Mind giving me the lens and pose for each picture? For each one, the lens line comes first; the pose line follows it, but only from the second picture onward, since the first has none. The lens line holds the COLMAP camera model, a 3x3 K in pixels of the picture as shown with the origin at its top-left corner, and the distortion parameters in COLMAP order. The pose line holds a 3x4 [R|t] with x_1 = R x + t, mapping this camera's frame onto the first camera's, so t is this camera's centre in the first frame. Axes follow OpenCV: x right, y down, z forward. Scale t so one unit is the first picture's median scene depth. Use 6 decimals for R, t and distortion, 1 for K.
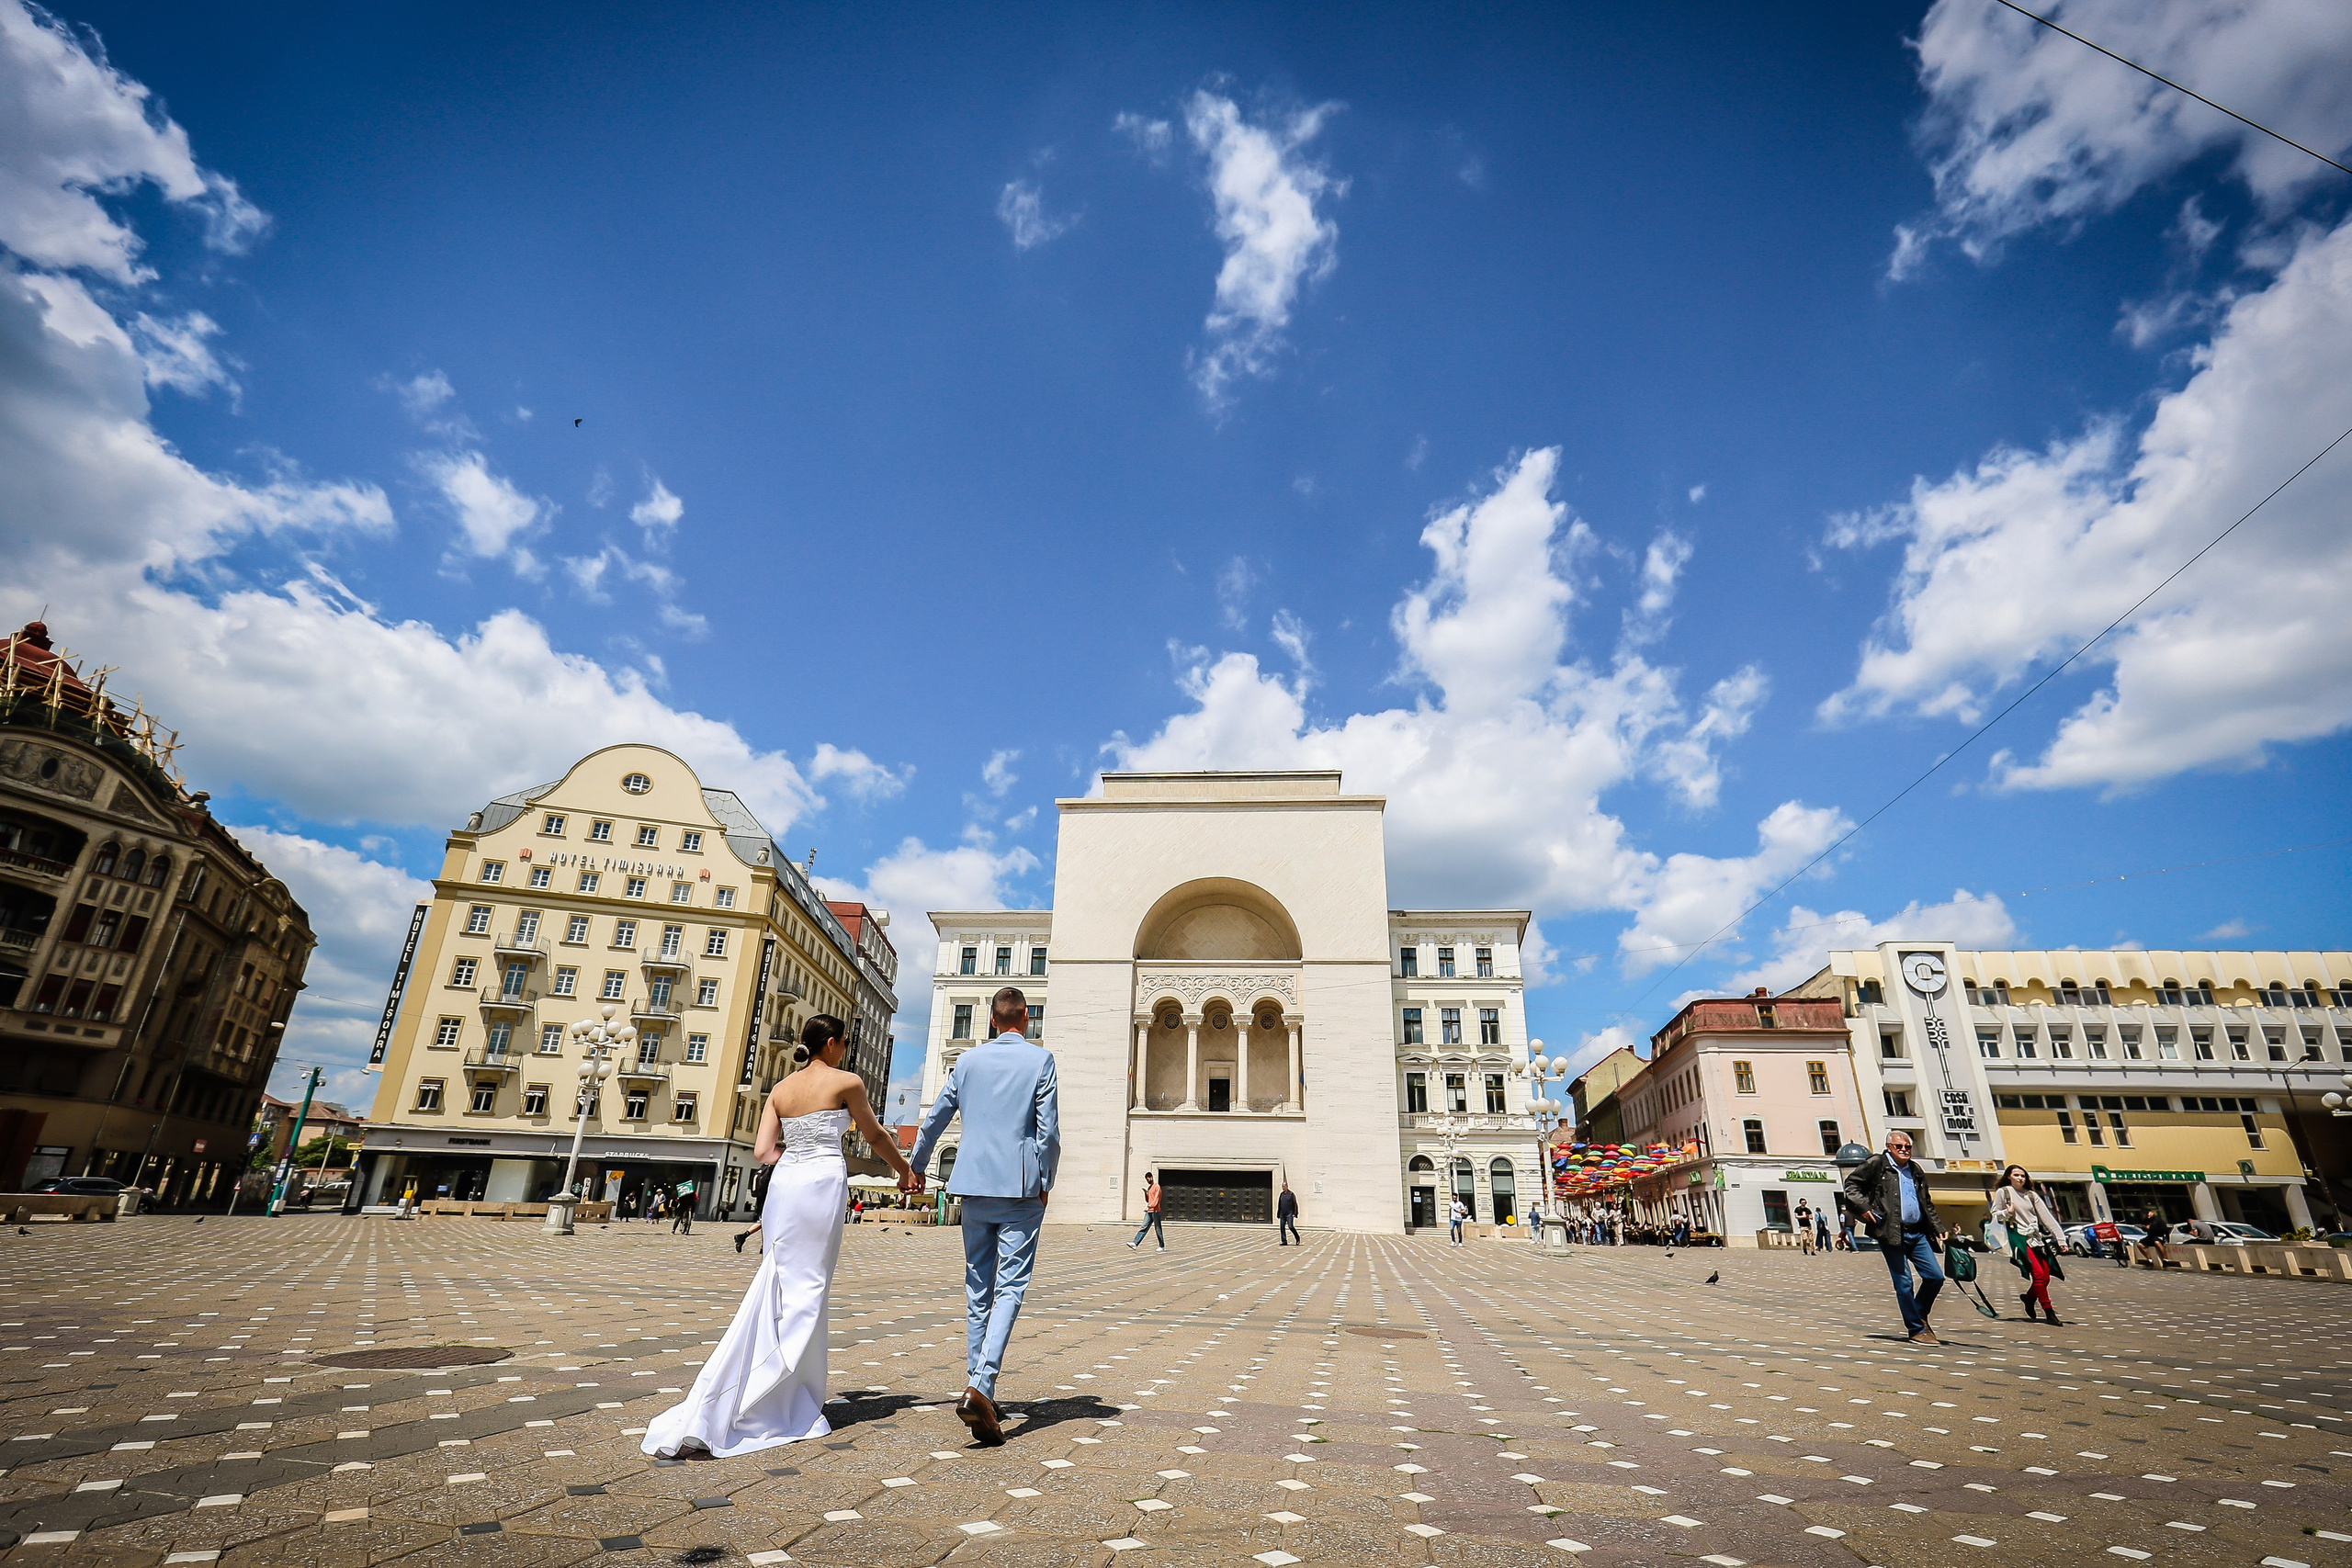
lens RADIAL K [[1045.7, 0, 1177.3], [0, 1045.7, 795.8], [0, 0, 1]] dist [0.000763, -0.000914]
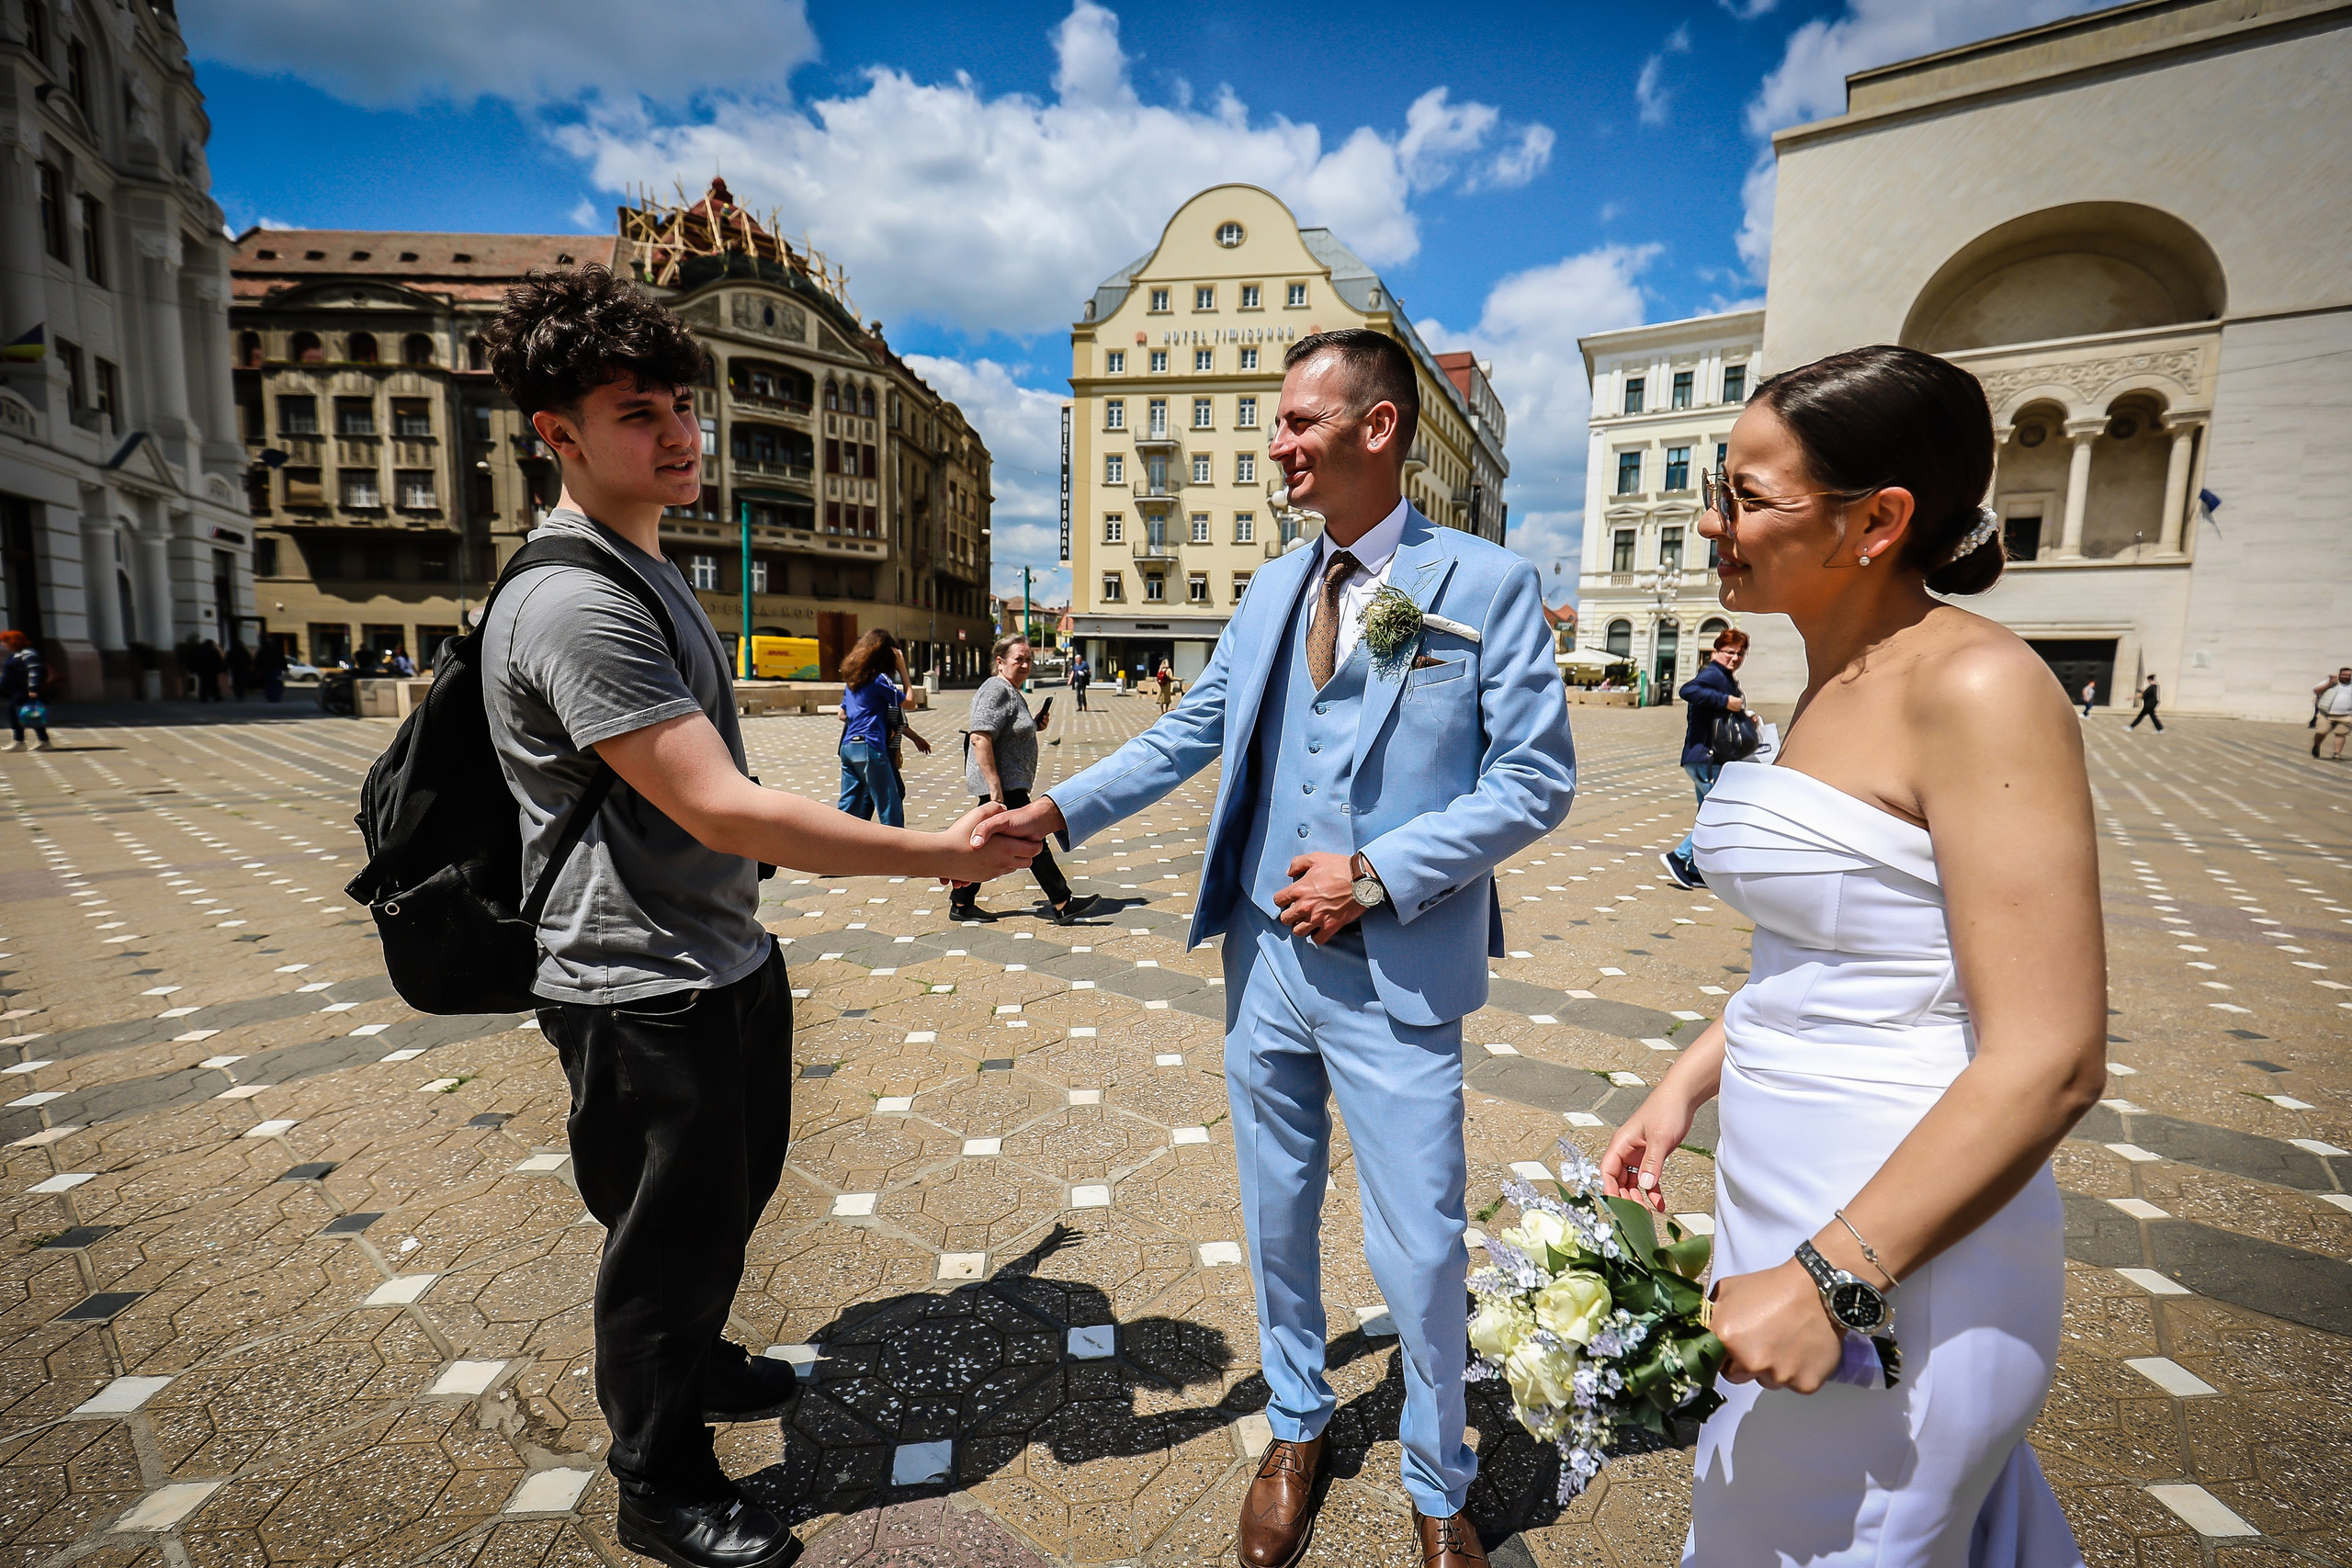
lens RADIAL K [[1049.3, 0, 1176.0], [0, 1049.3, 784.0], [0, 0, 1]] dist [0.003300, -0.000113]
pose [[0.866518, 0.050644, -0.496571, -0.099300], [0.184499, 0.891887, 0.412913, 0.029451], [0.463797, -0.449413, 0.763492, 0.100002]]
